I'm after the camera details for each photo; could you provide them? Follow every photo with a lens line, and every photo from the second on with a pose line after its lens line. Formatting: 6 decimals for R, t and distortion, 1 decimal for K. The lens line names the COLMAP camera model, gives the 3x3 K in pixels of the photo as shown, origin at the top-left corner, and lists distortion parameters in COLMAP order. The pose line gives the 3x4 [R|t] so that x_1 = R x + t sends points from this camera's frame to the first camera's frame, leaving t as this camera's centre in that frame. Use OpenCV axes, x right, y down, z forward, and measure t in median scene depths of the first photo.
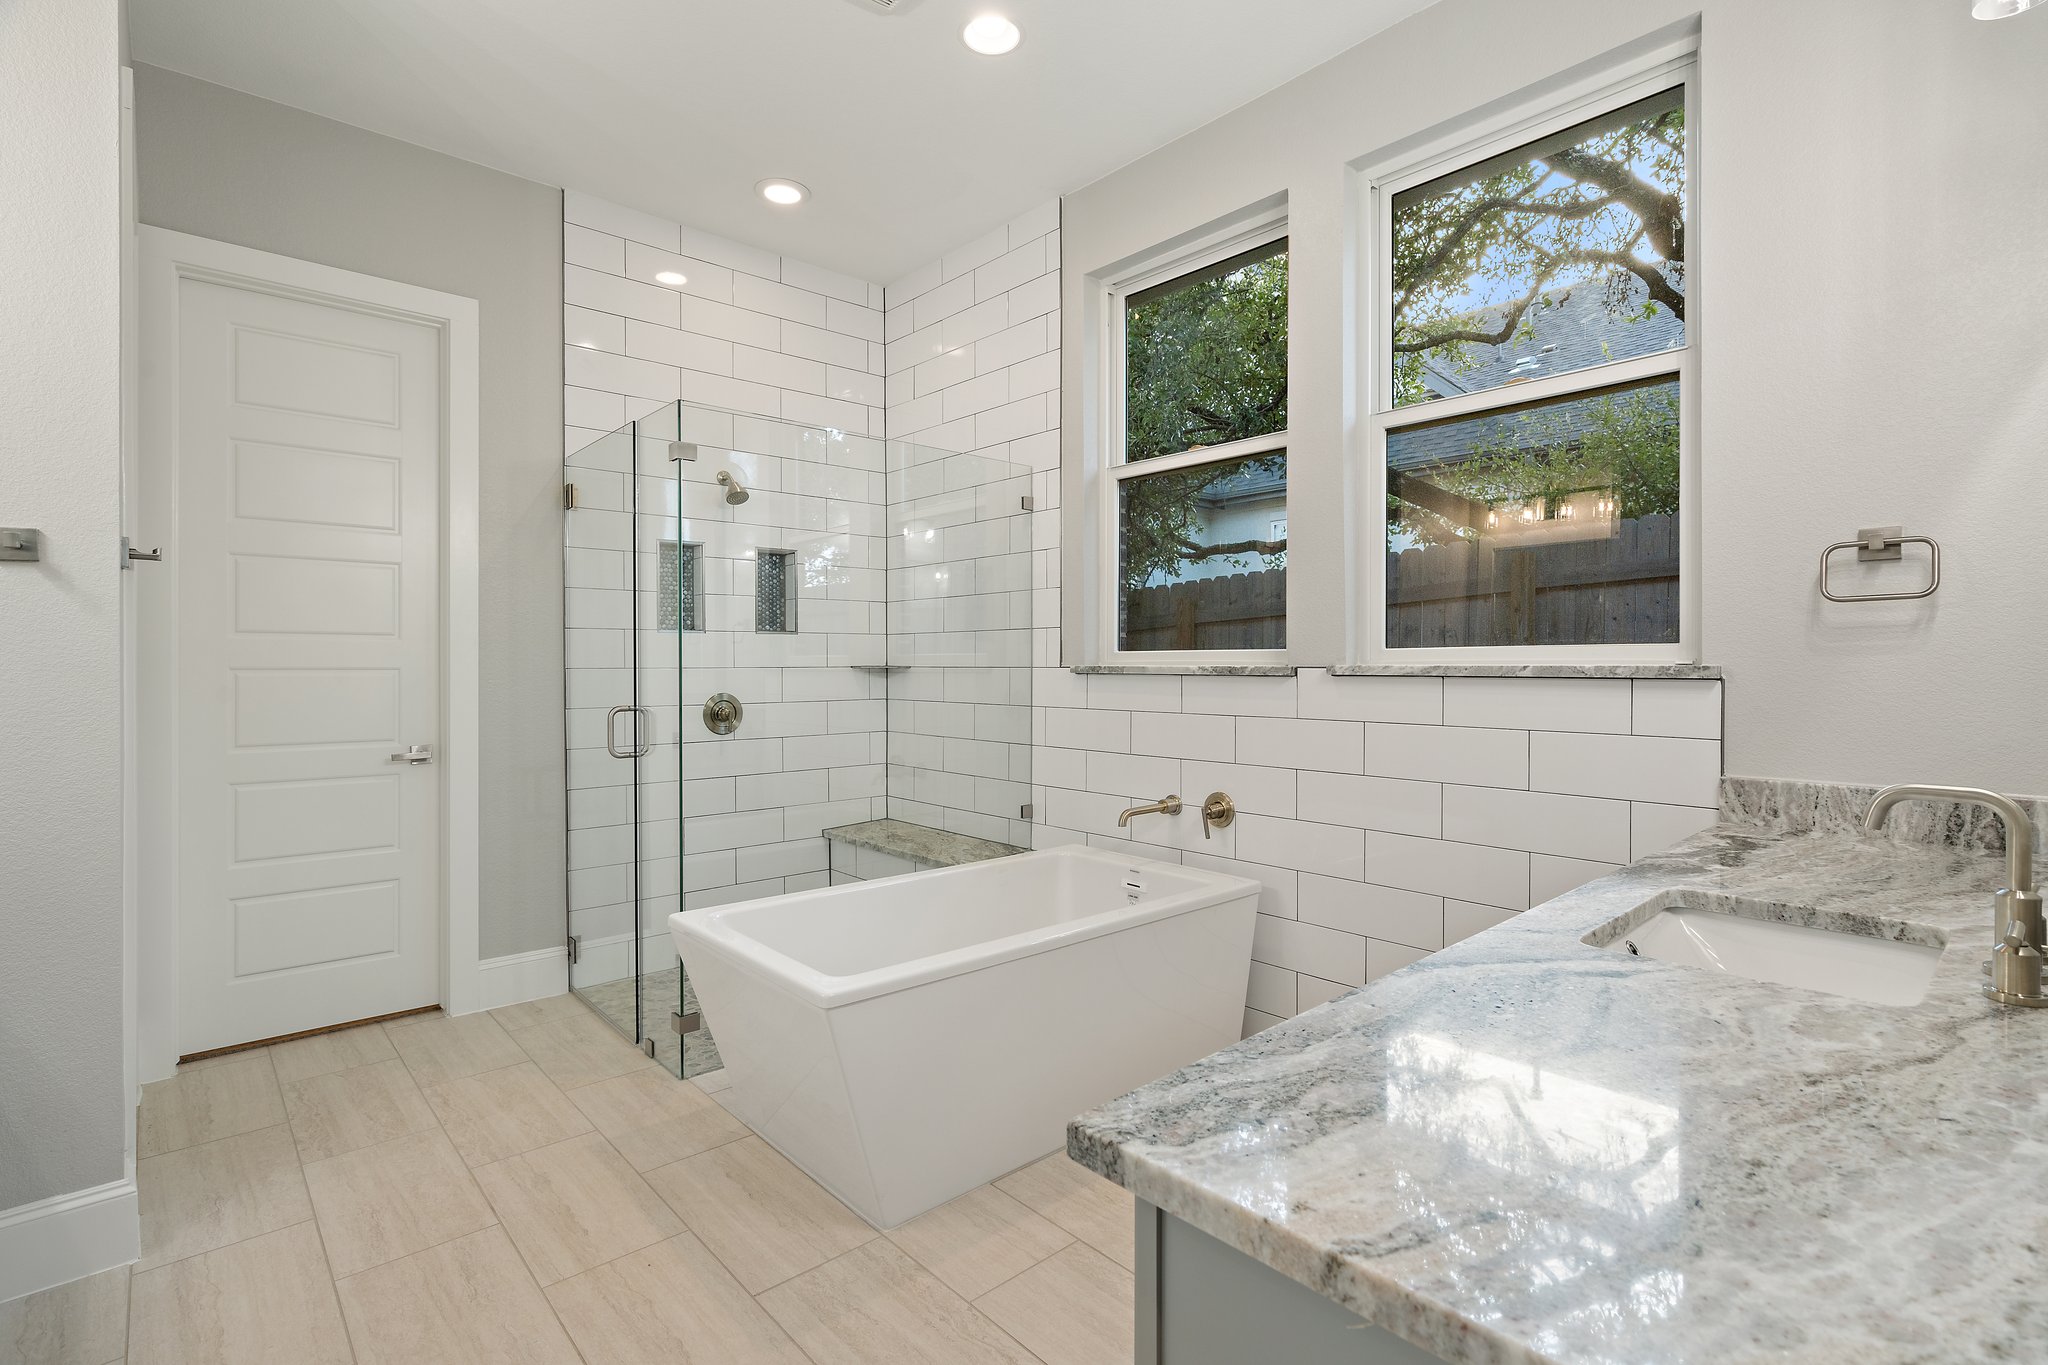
lens RADIAL K [[960.3, 0, 1030.6], [0, 960.3, 662.0], [0, 0, 1]] dist [-0.000758, 0.000675]
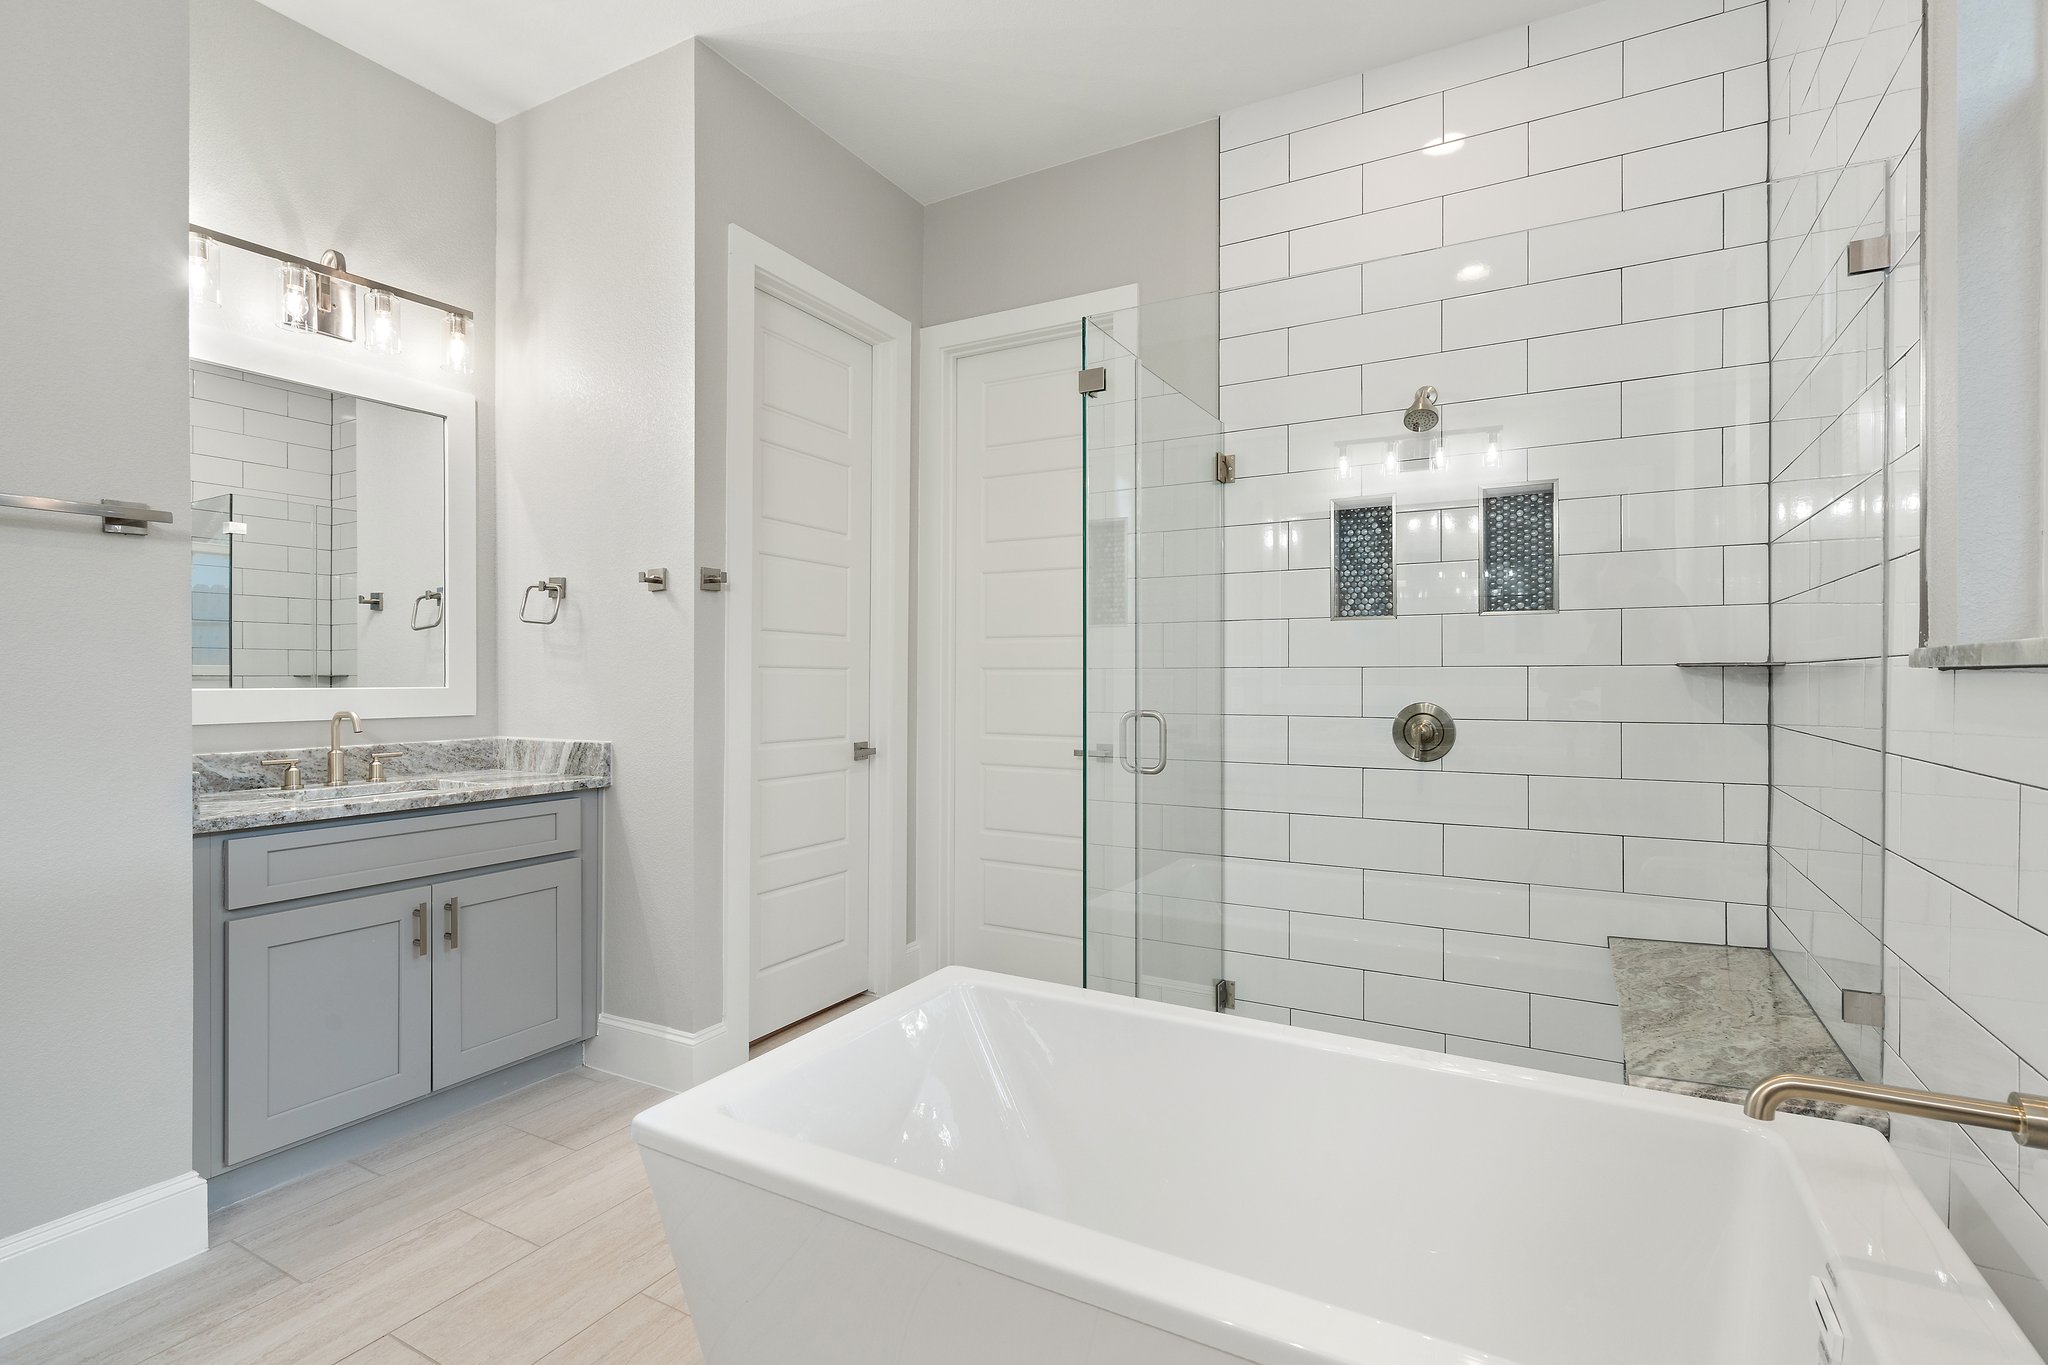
lens RADIAL K [[965.4, 0, 1026.3], [0, 965.4, 678.3], [0, 0, 1]] dist [0.001741, -0.001047]
pose [[0.320776, 0.000869, -0.947155, 0.309950], [0.000624, 0.999999, 0.001129, 0.015908], [0.947155, -0.000953, 0.320775, 0.600171]]
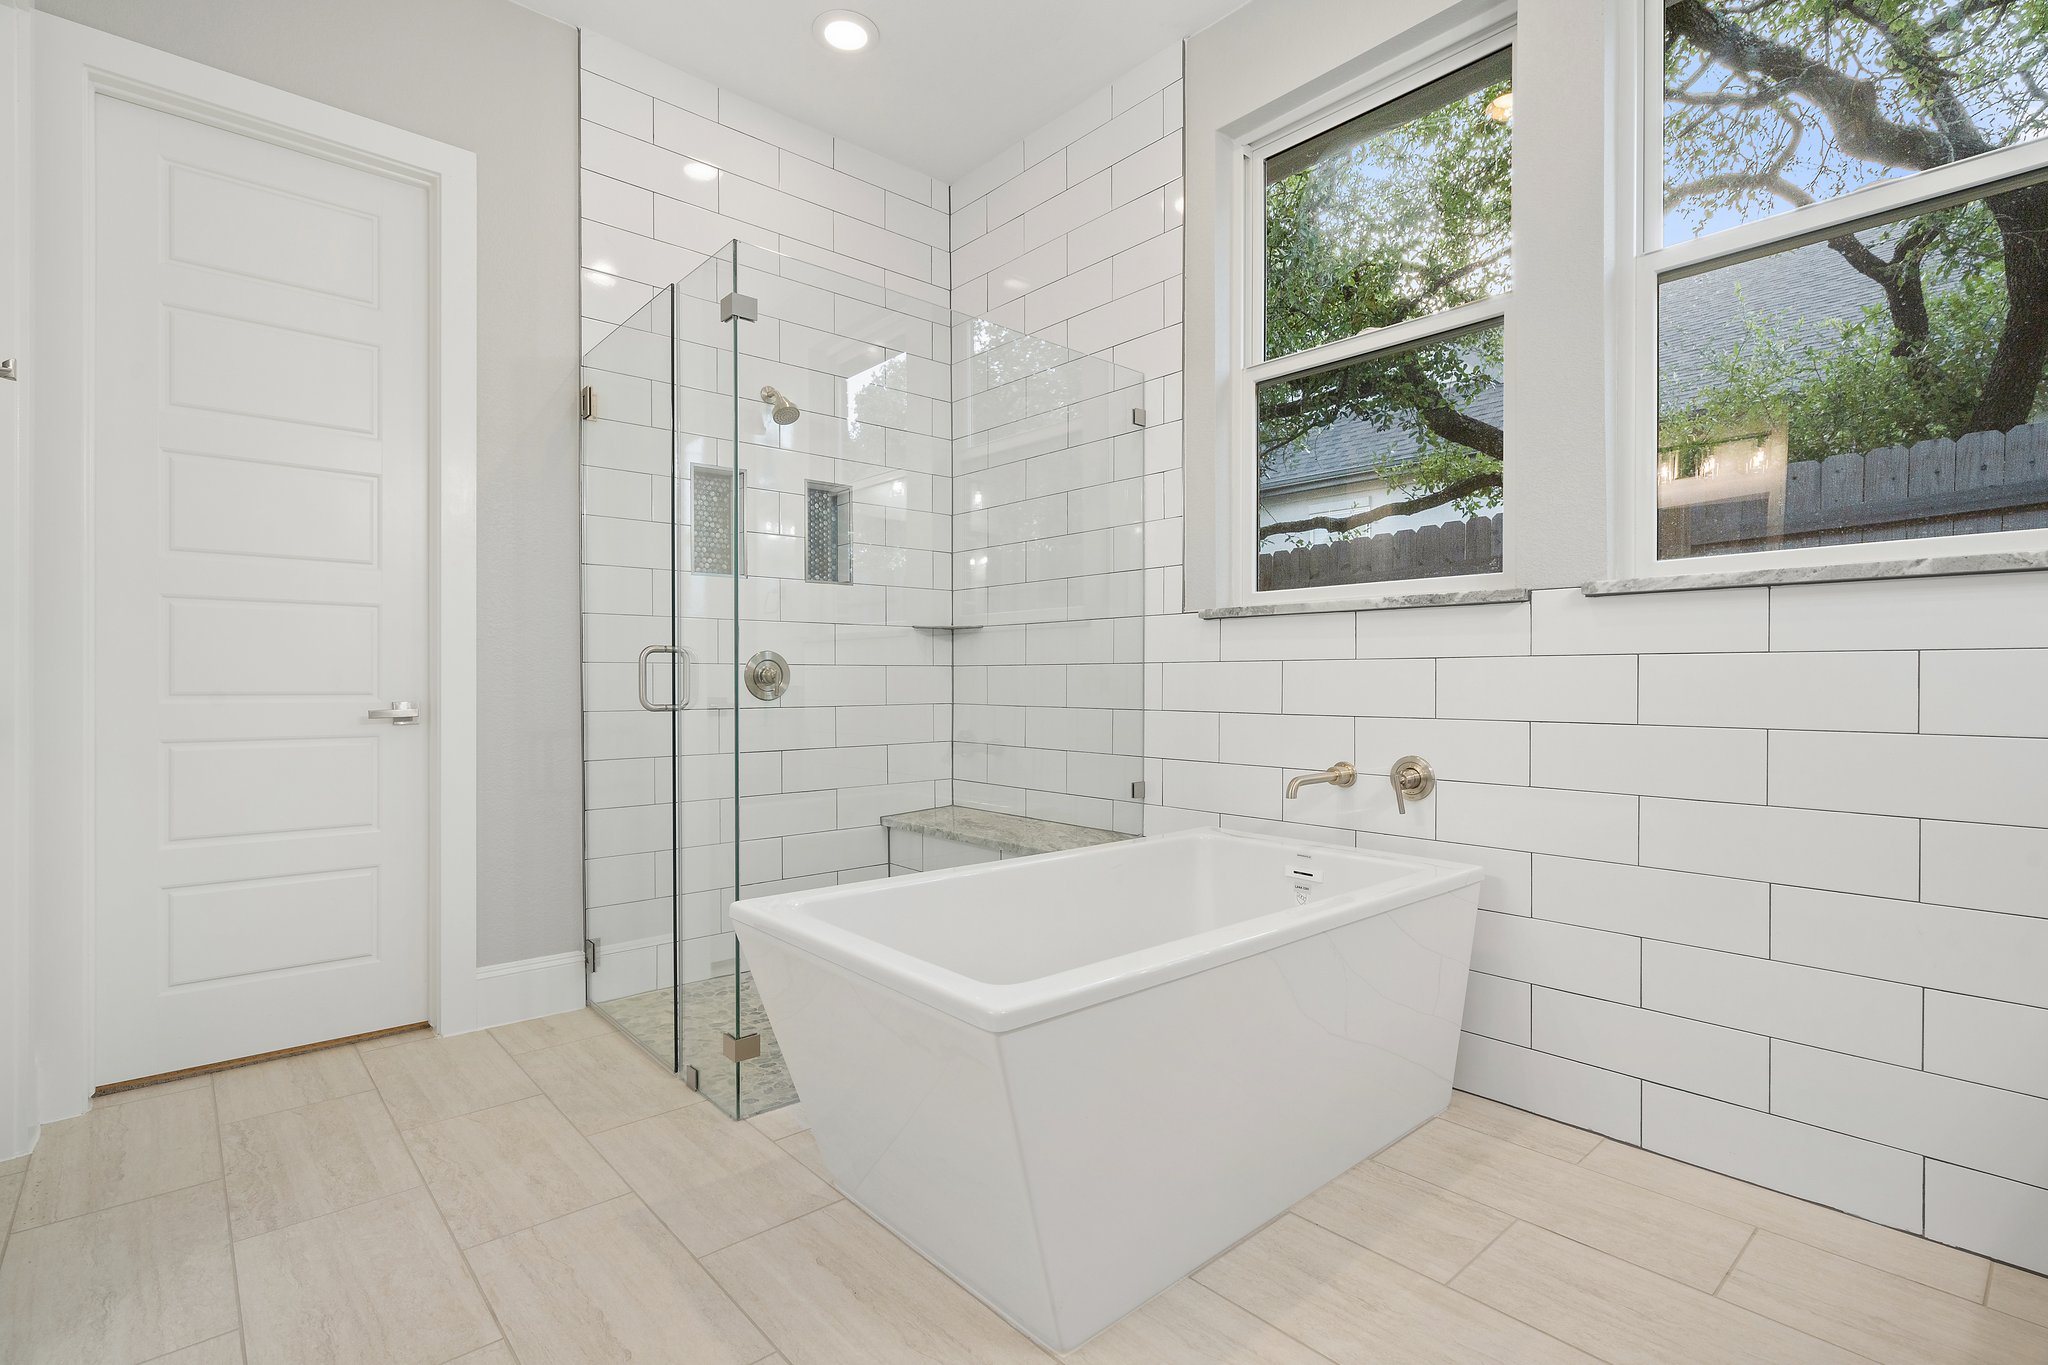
lens RADIAL K [[965.4, 0, 1026.3], [0, 965.4, 678.3], [0, 0, 1]] dist [0.001741, -0.001047]
pose [[0.999975, 0.001094, -0.006931, -0.106876], [-0.001083, 0.999998, 0.001679, 0.065839], [0.006933, -0.001672, 0.999975, 0.190974]]
